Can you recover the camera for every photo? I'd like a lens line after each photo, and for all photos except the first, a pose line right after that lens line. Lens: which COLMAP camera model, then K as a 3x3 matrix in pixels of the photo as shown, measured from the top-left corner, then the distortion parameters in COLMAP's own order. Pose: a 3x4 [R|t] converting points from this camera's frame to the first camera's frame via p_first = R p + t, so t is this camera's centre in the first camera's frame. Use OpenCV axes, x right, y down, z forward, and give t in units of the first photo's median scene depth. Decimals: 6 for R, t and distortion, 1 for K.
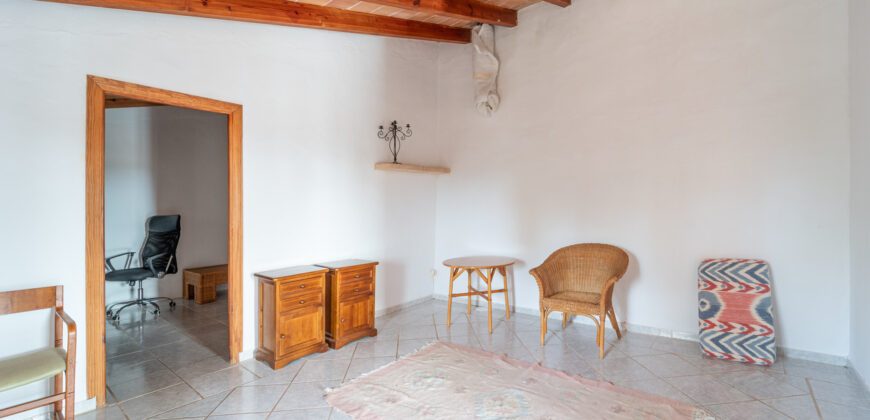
lens RADIAL K [[351.9, 0, 437.8], [0, 351.9, 212.0], [0, 0, 1]] dist [-0.001348, -0.000184]
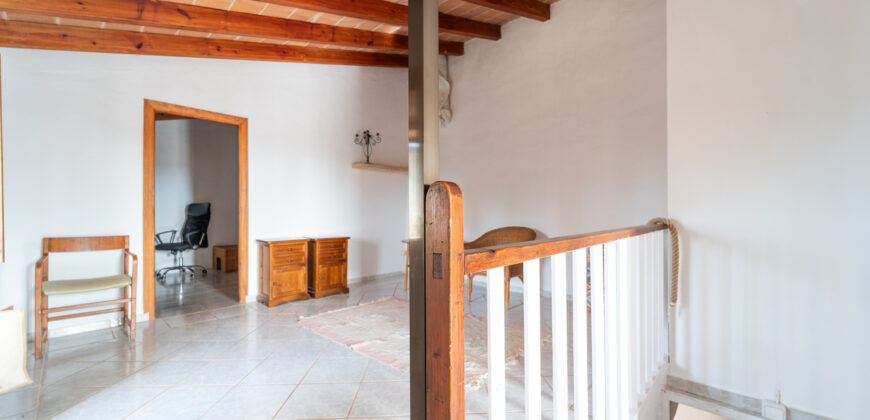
lens RADIAL K [[326.3, 0, 426.9], [0, 326.3, 223.3], [0, 0, 1]] dist [0.002145, 0.000097]
pose [[0.997556, 0.020103, -0.066914, 0.225623], [-0.018809, 0.999625, 0.019913, 0.067285], [0.067290, -0.018606, 0.997560, -0.232621]]
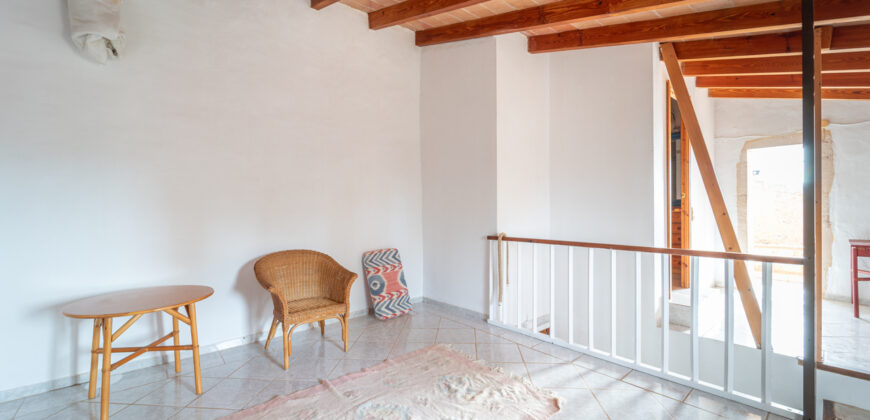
lens RADIAL K [[351.9, 0, 437.8], [0, 351.9, 212.0], [0, 0, 1]] dist [-0.001348, -0.000184]
pose [[0.185112, 0.009061, 0.982676, -0.519921], [0.001958, 0.999952, -0.009589, -0.007416], [-0.982715, 0.003700, 0.185086, 0.471295]]
